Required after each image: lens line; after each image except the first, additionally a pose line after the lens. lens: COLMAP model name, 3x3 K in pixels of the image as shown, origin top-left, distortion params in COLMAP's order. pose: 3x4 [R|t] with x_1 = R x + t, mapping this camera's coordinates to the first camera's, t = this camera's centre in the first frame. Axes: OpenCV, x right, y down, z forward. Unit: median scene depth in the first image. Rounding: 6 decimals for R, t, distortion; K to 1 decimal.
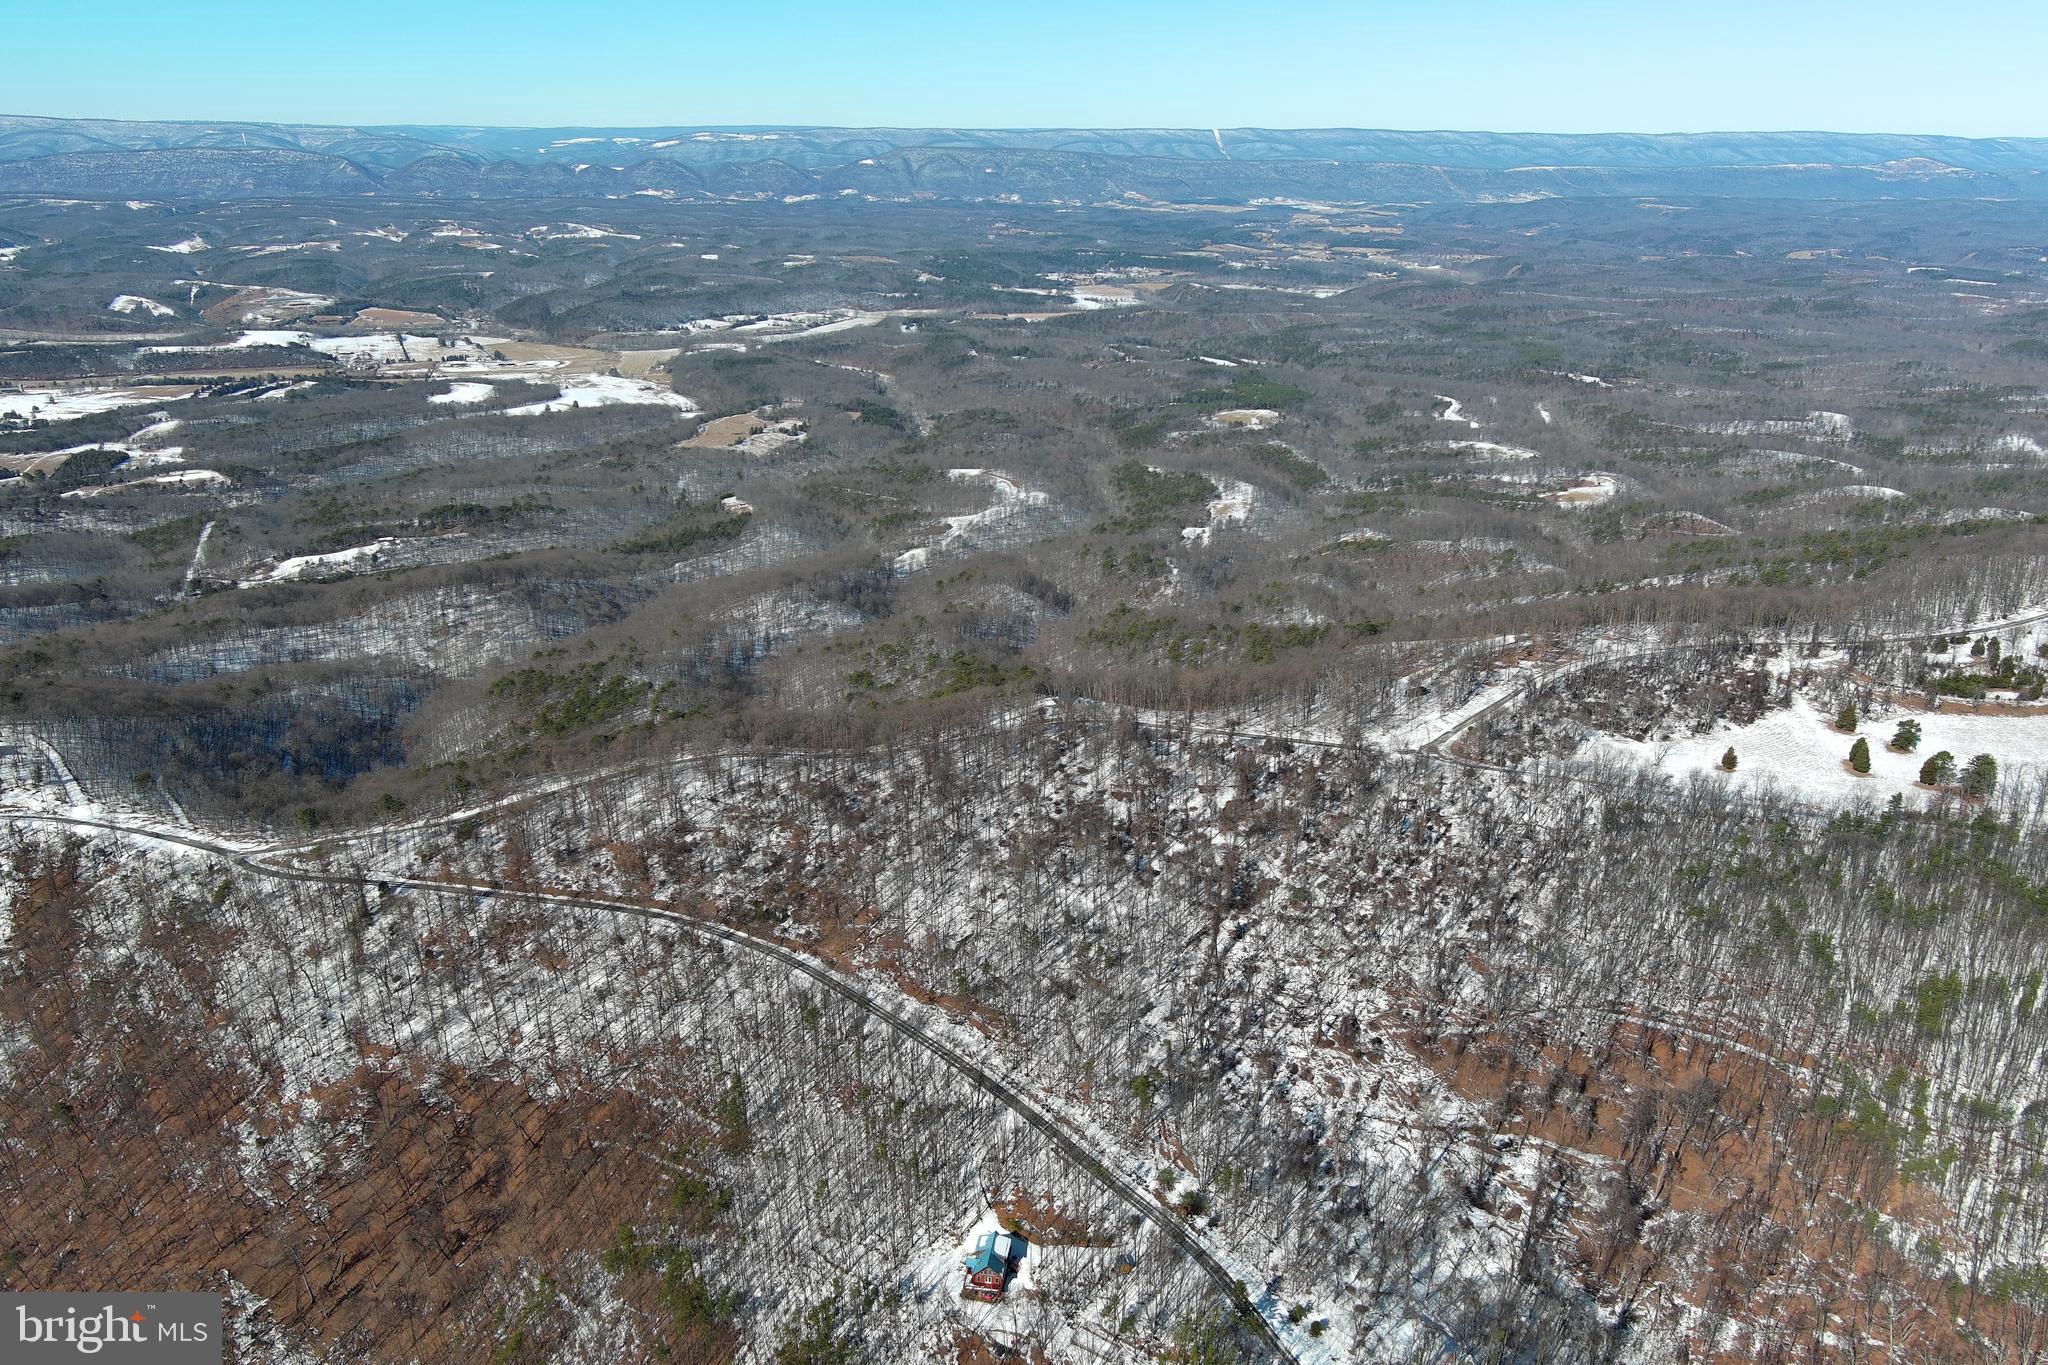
lens RADIAL K [[1582.0, 0, 1020.0], [0, 1582.0, 691.4], [0, 0, 1]] dist [0.028206, -0.034849]
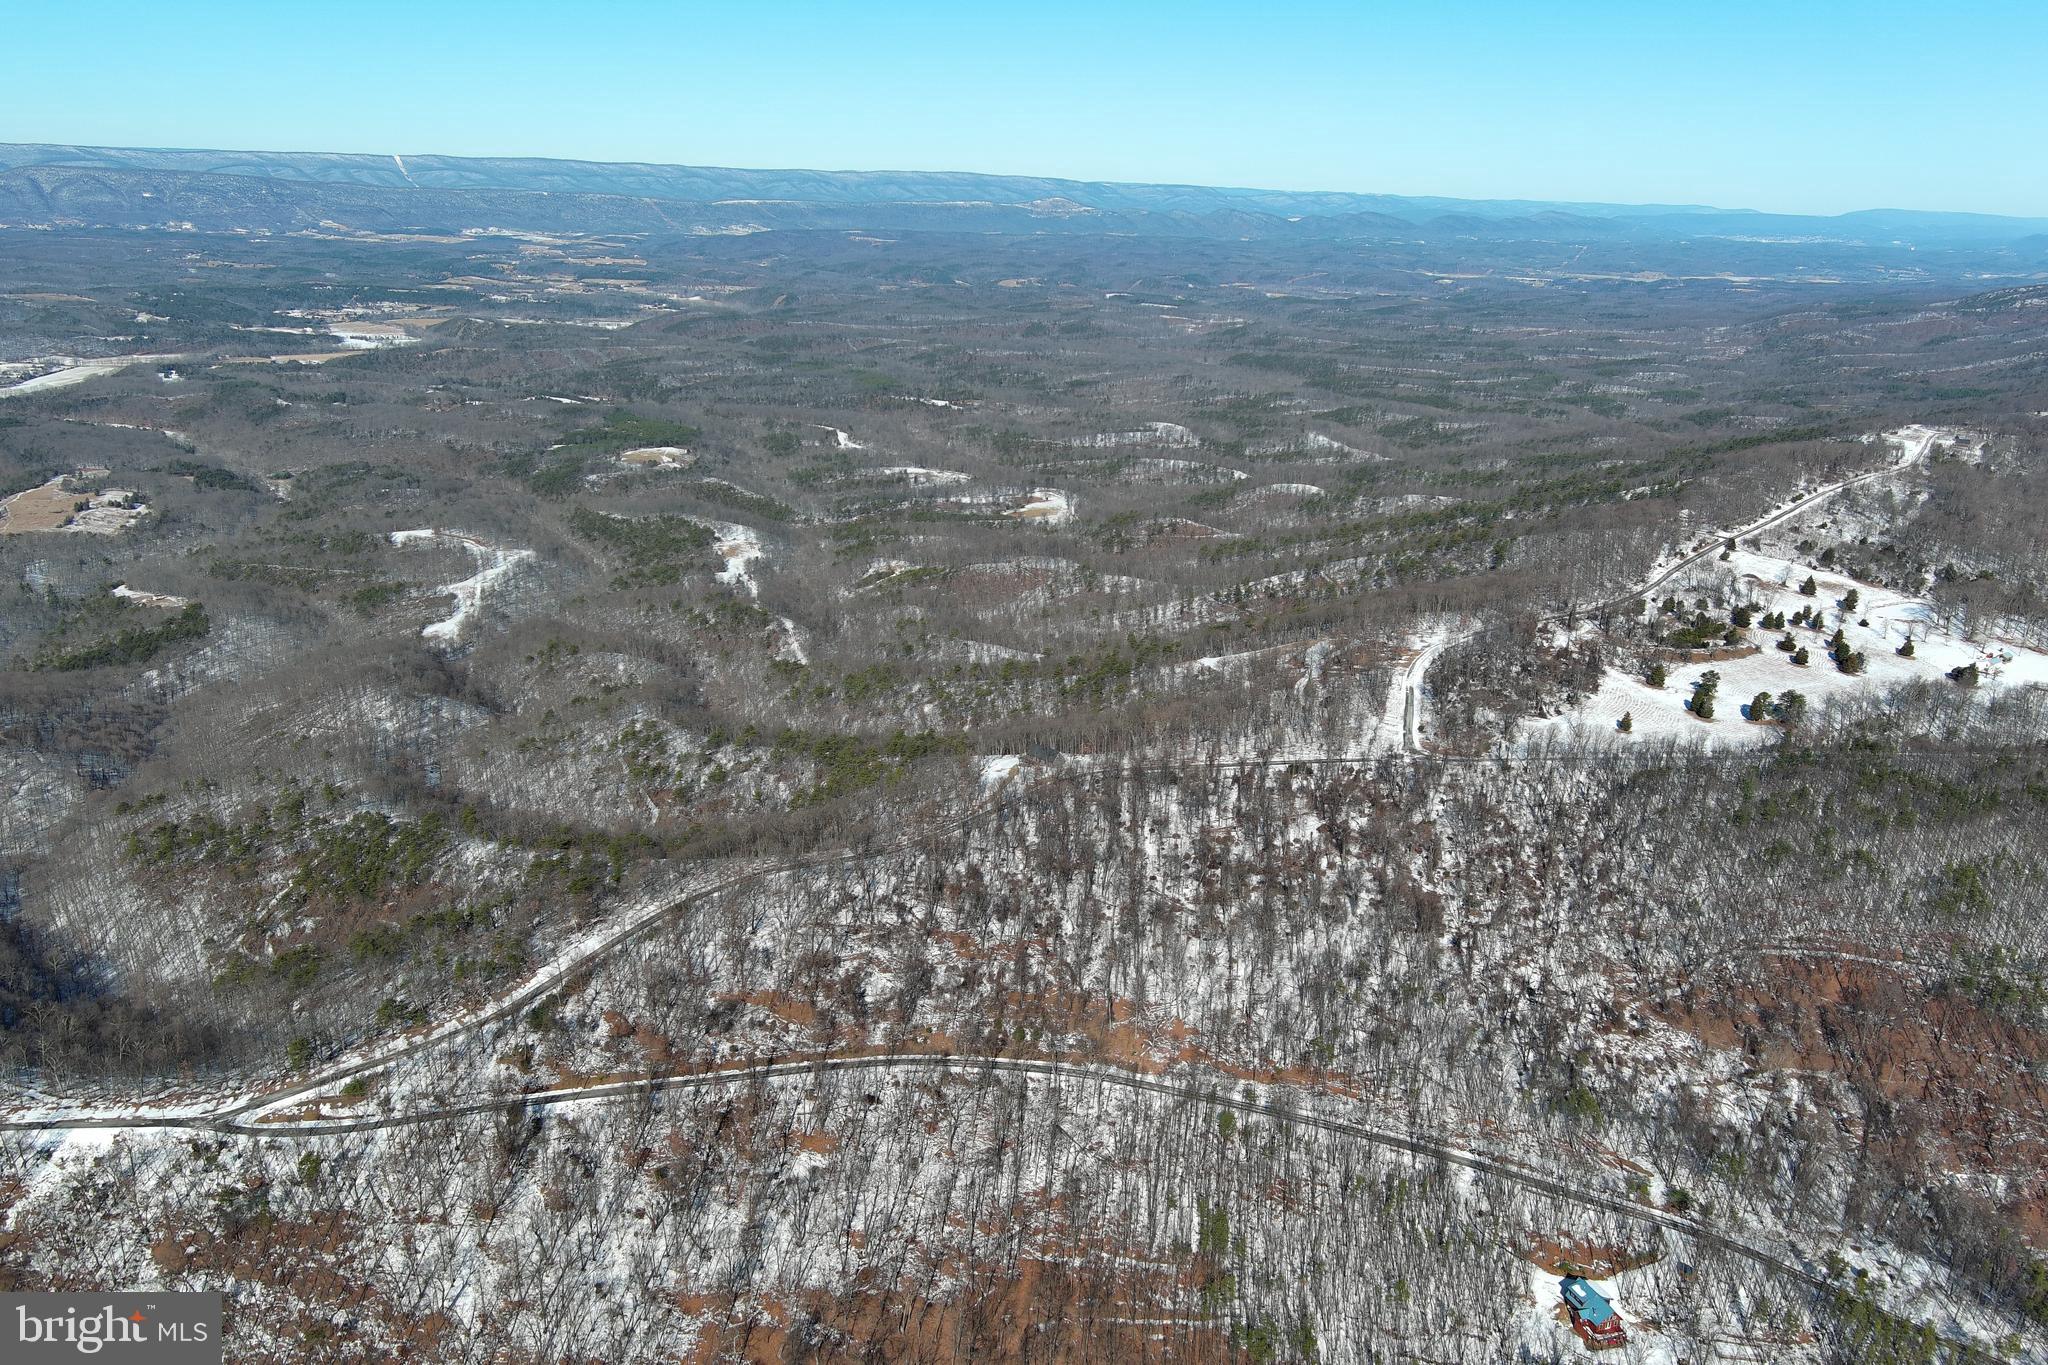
lens RADIAL K [[1582.0, 0, 1020.0], [0, 1582.0, 691.4], [0, 0, 1]] dist [0.028206, -0.034849]
pose [[0.884474, -0.126754, 0.449043, -0.076483], [0.134684, 0.990784, 0.014389, -0.009273], [-0.446728, 0.047752, 0.893394, 0.025491]]
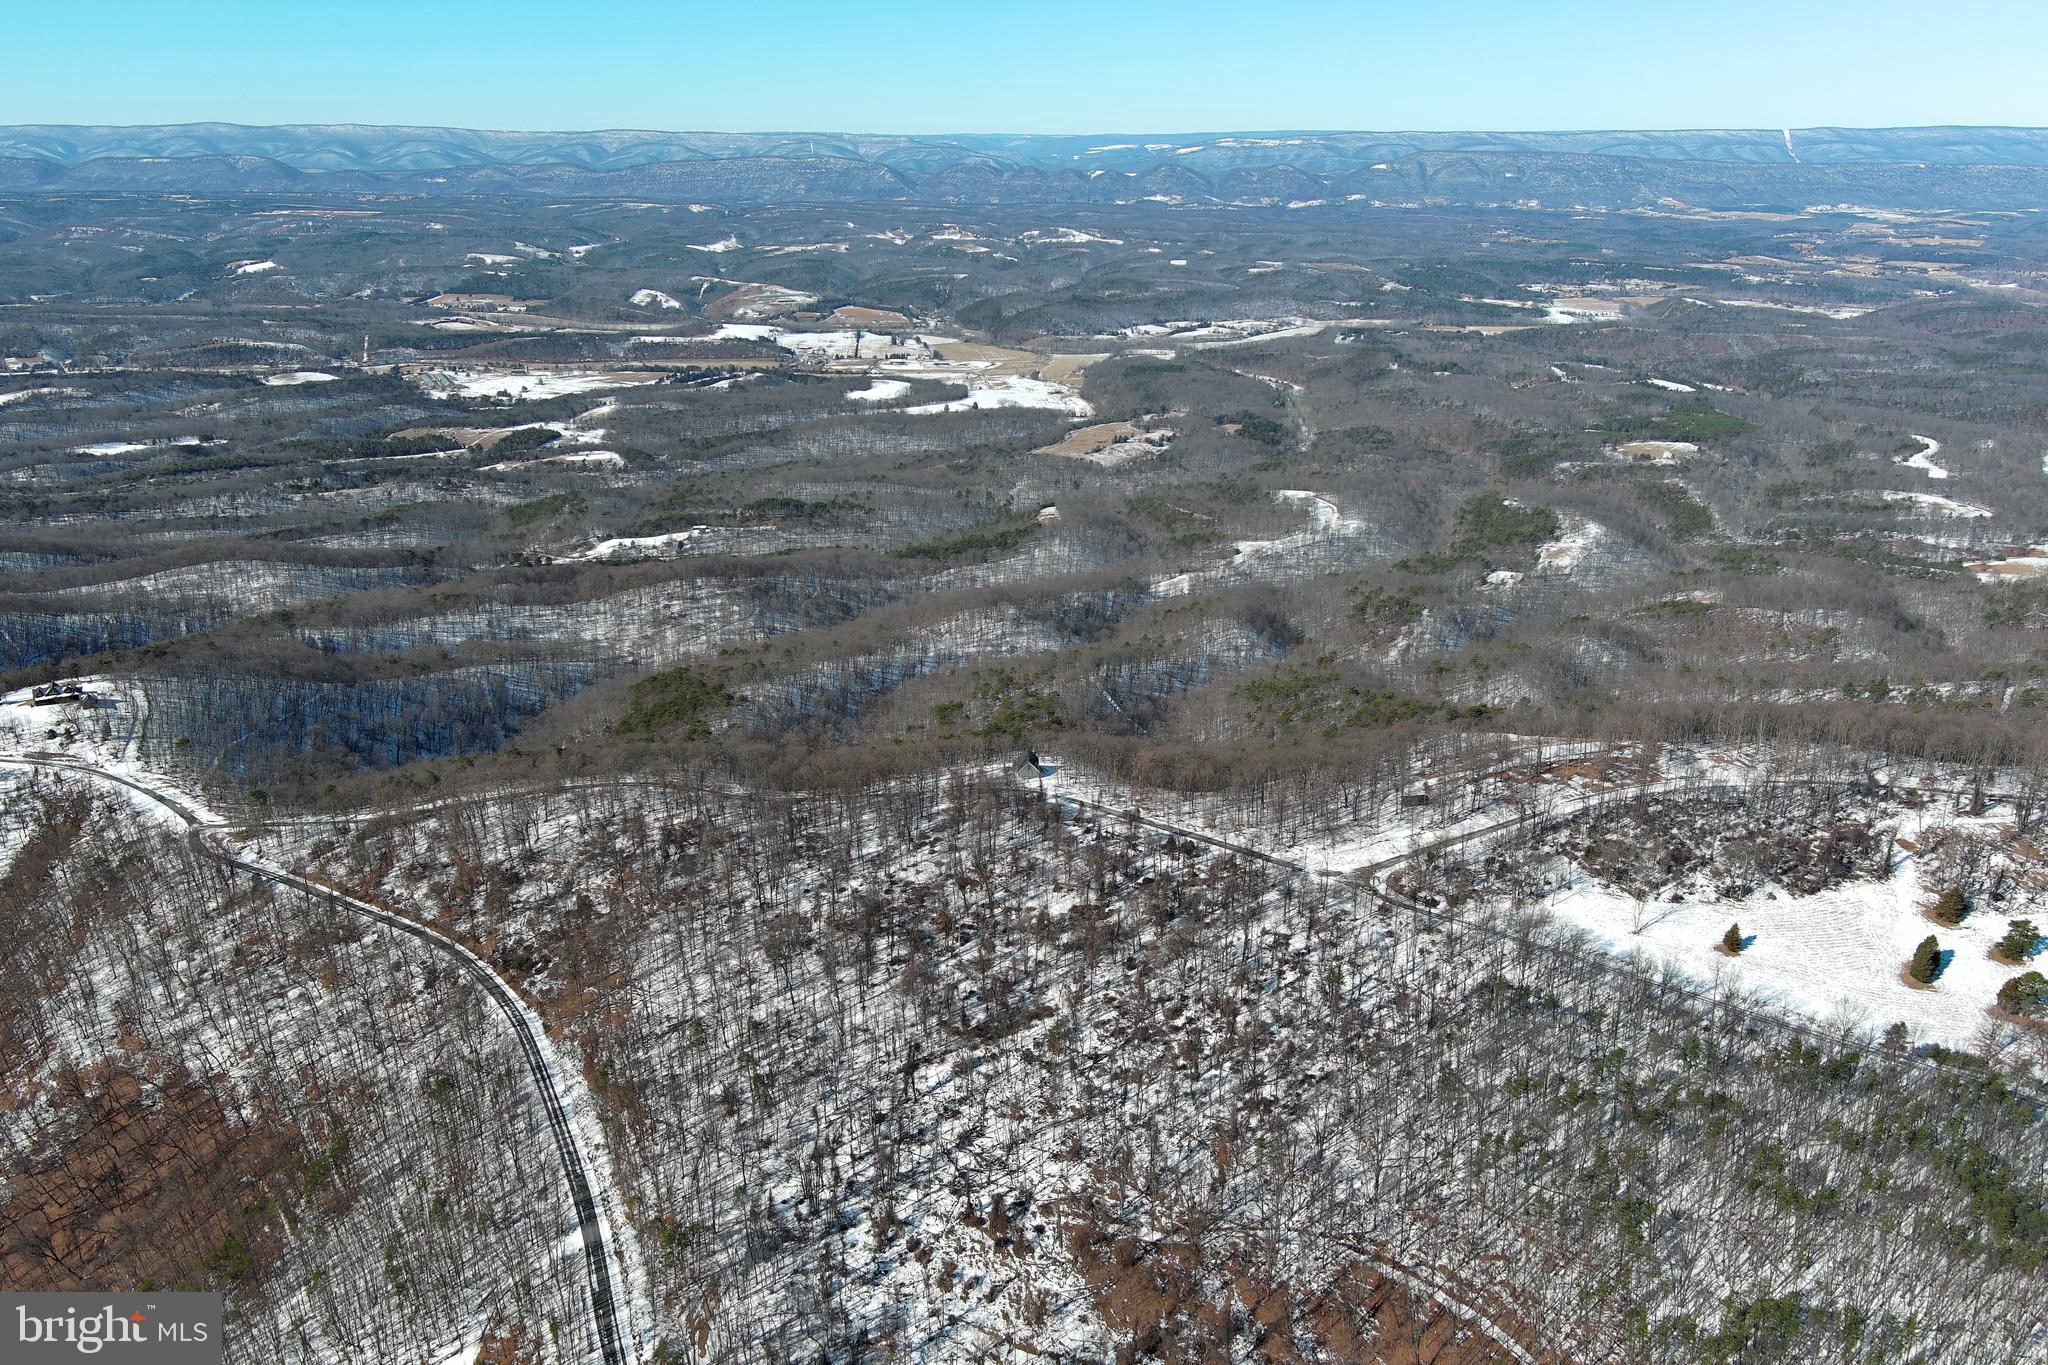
lens RADIAL K [[1582.0, 0, 1020.0], [0, 1582.0, 691.4], [0, 0, 1]] dist [0.028206, -0.034849]
pose [[0.949451, 0.096719, -0.298643, 0.054890], [-0.097593, 0.995154, 0.012022, -0.008694], [0.298359, 0.017732, 0.954289, 0.024932]]
